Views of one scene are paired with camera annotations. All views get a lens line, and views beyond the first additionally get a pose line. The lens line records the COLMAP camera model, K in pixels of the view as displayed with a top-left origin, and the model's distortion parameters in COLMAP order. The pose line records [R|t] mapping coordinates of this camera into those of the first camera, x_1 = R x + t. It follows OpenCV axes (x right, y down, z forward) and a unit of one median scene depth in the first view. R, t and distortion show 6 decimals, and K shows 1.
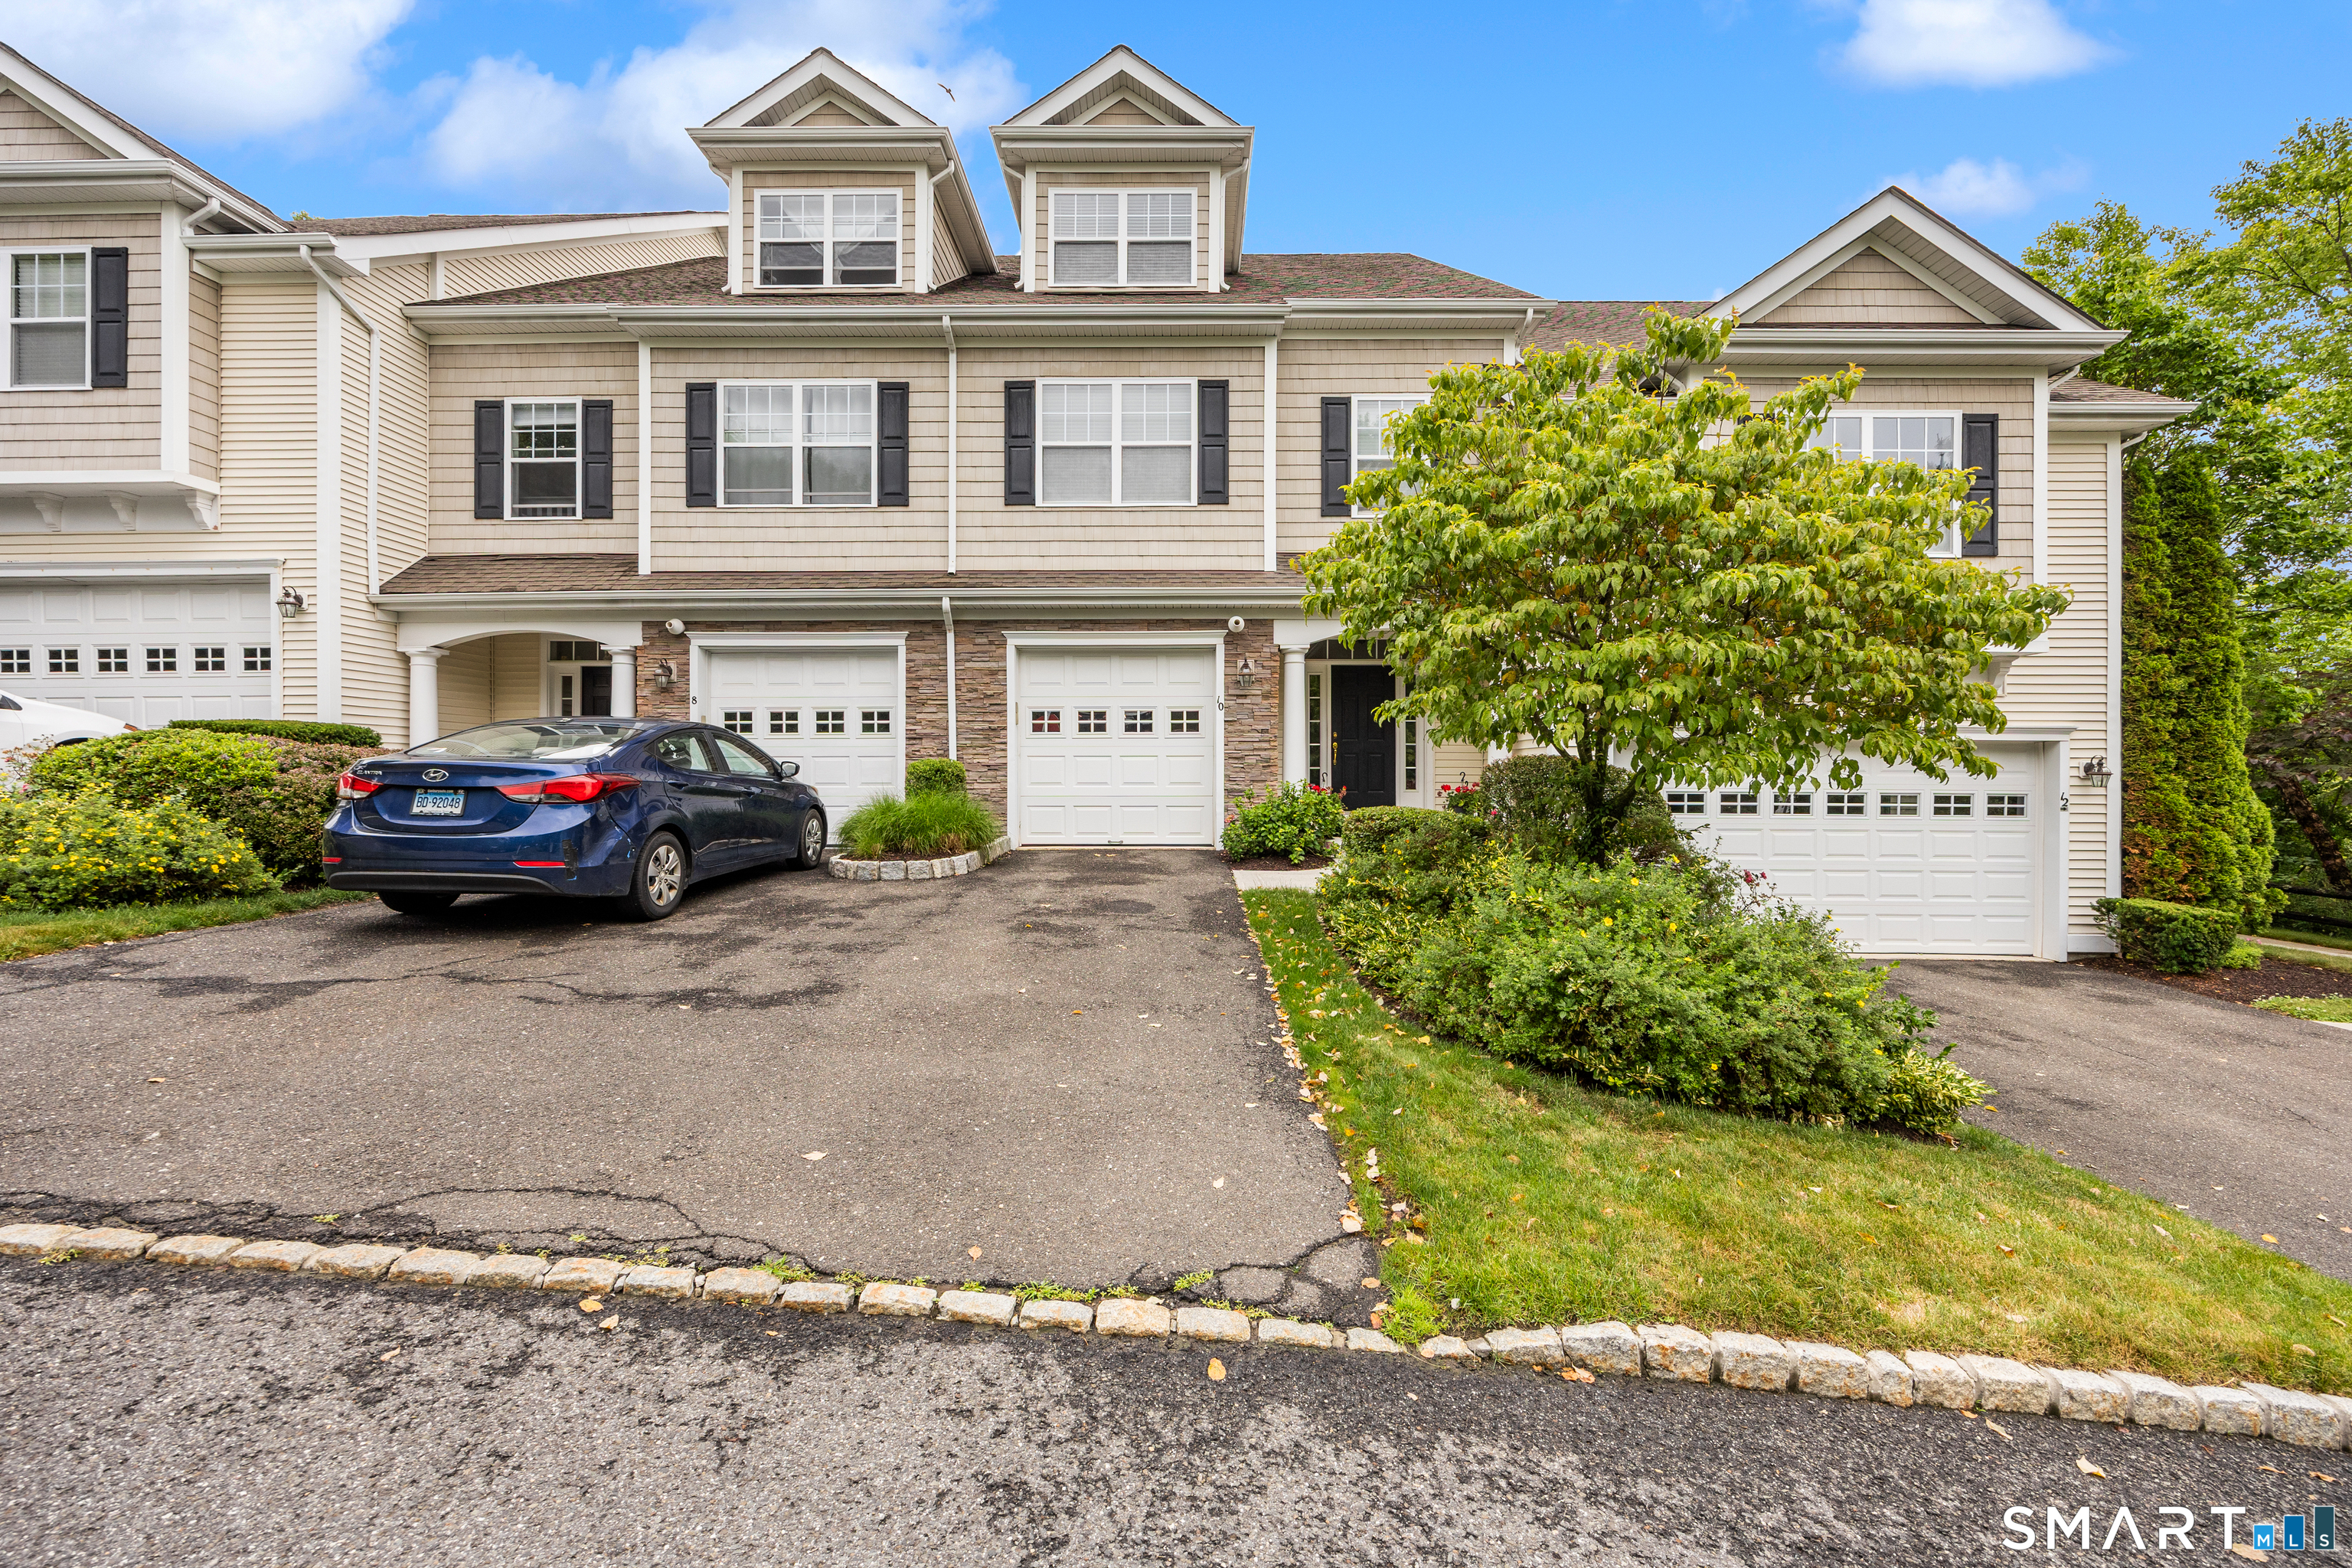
lens RADIAL K [[831.5, 0, 1256.0], [0, 831.5, 831.3], [0, 0, 1]] dist [-0.001654, -0.000186]
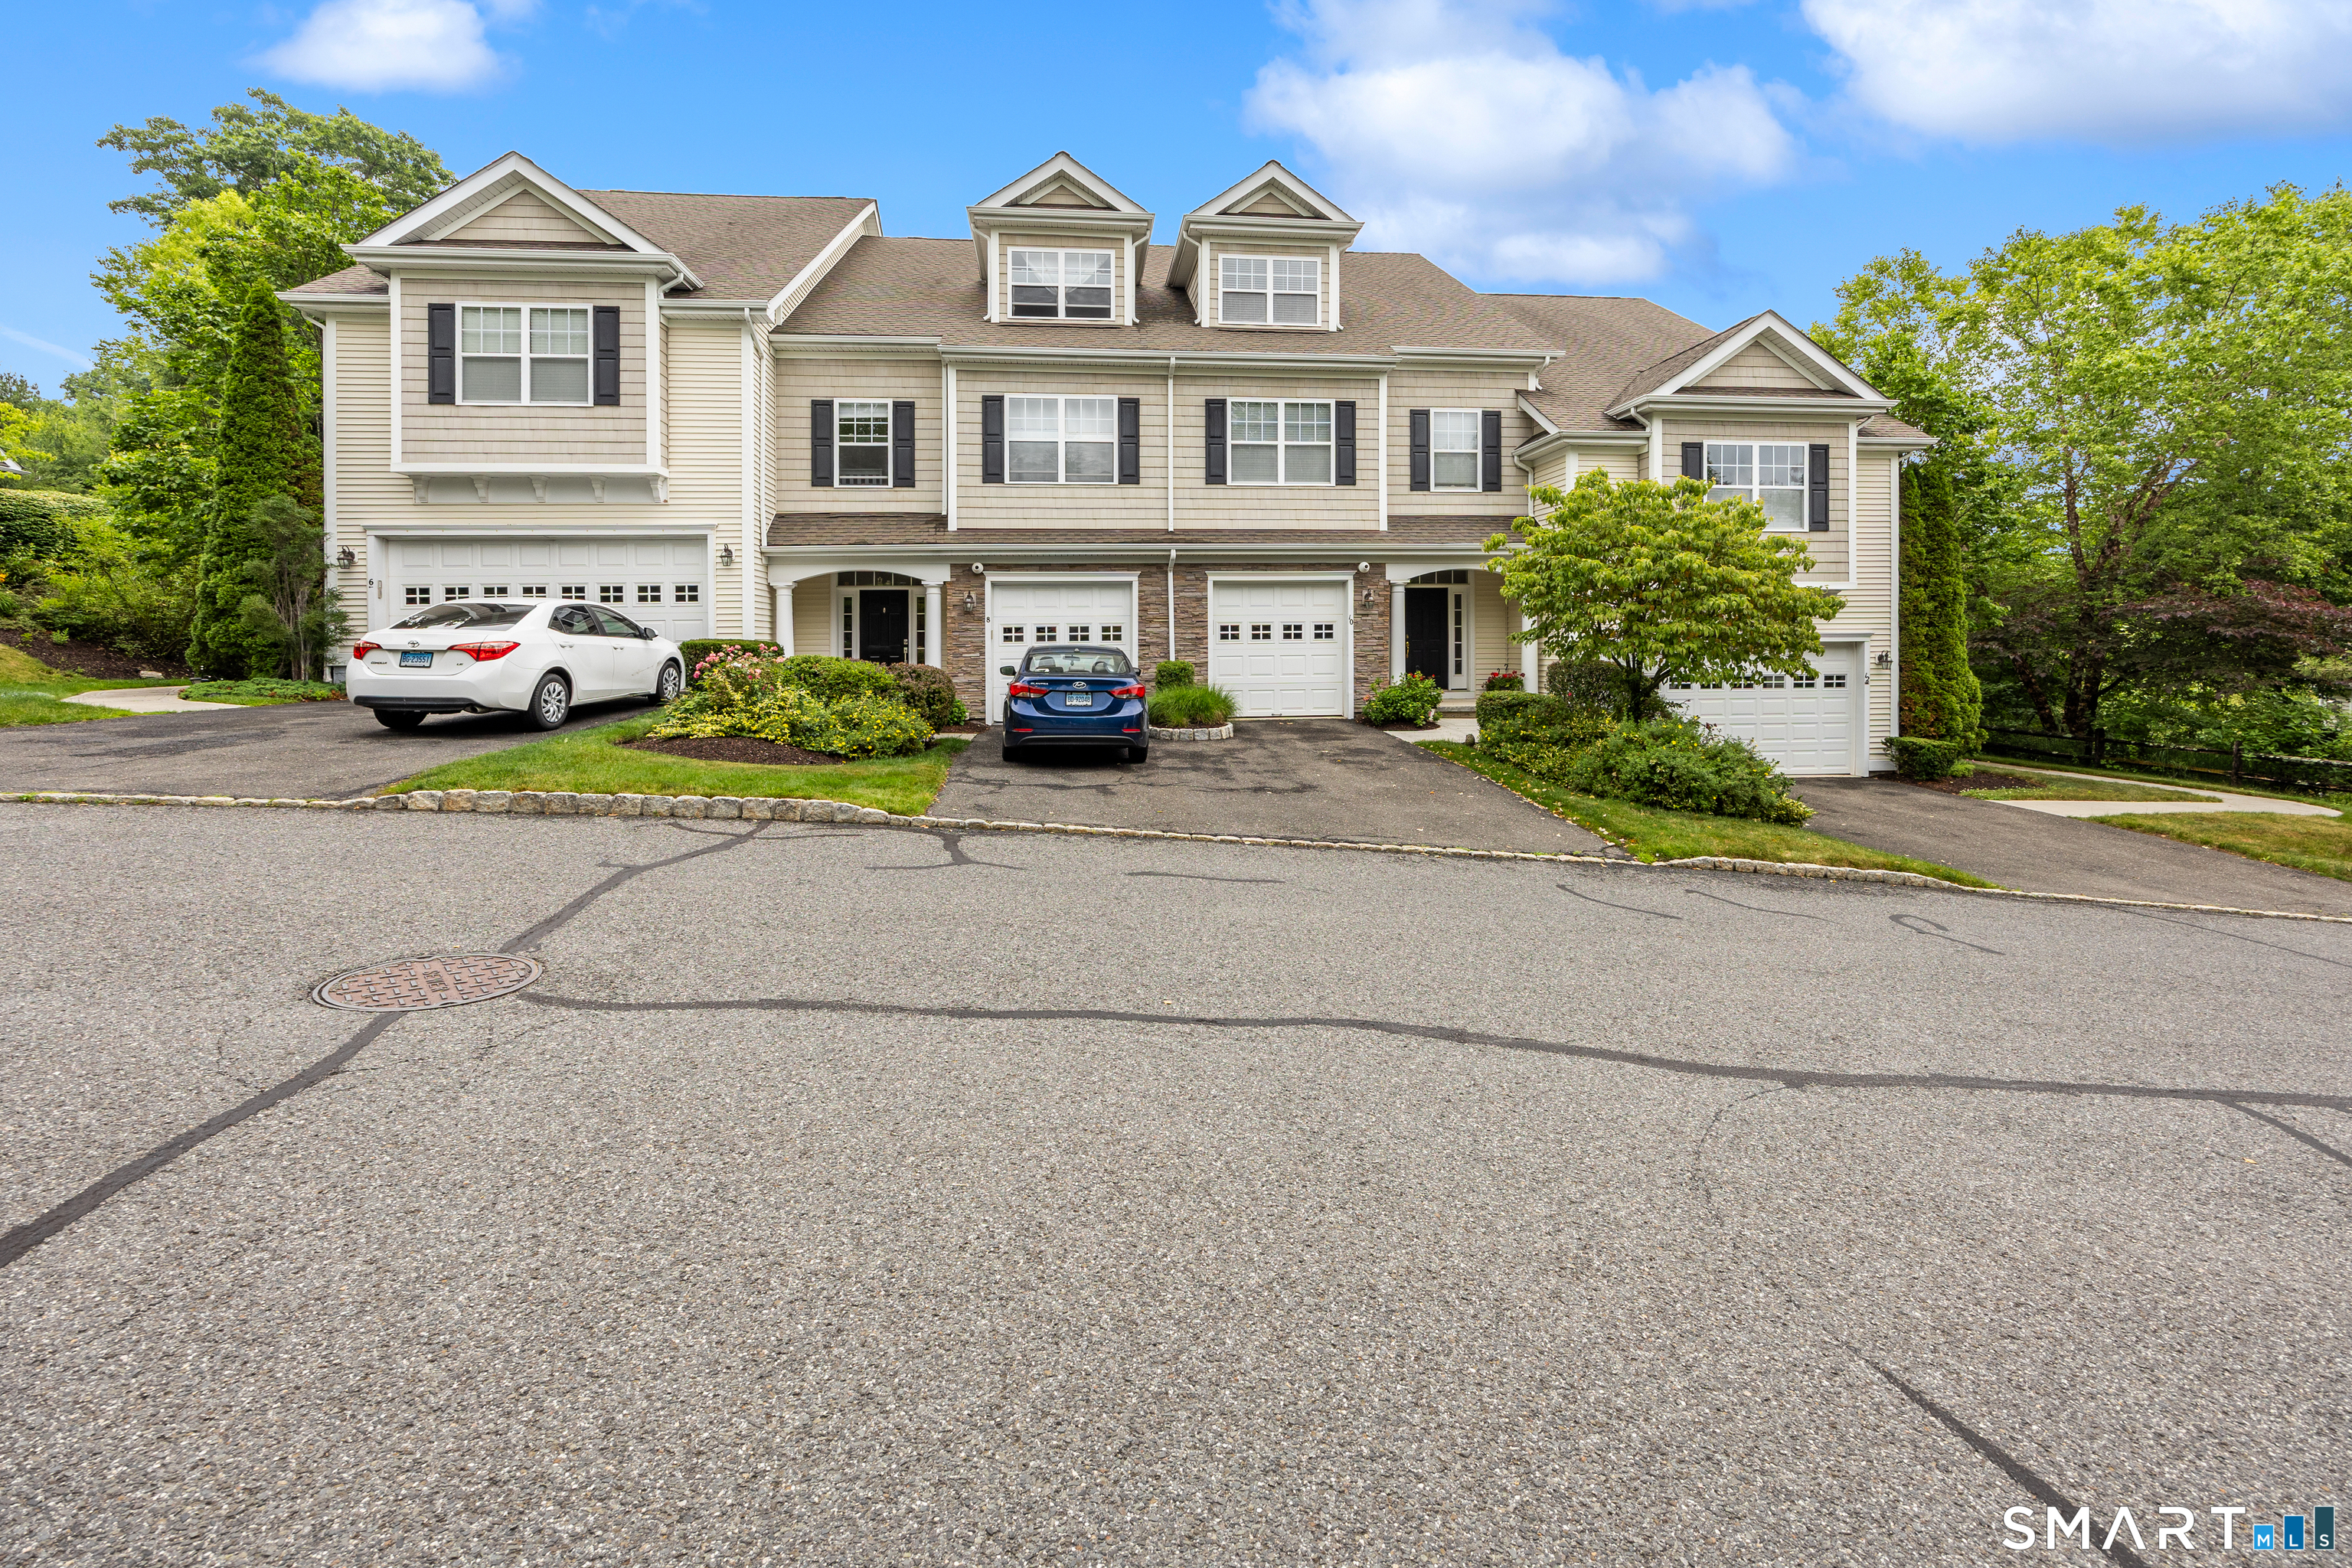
lens RADIAL K [[942.2, 0, 1194.0], [0, 942.2, 720.4], [0, 0, 1]] dist [-0.000030, -0.000155]
pose [[0.992785, -0.019518, 0.118308, -0.527366], [0.016876, 0.999586, 0.023299, -0.018231], [-0.118714, -0.021135, 0.992704, -0.643536]]
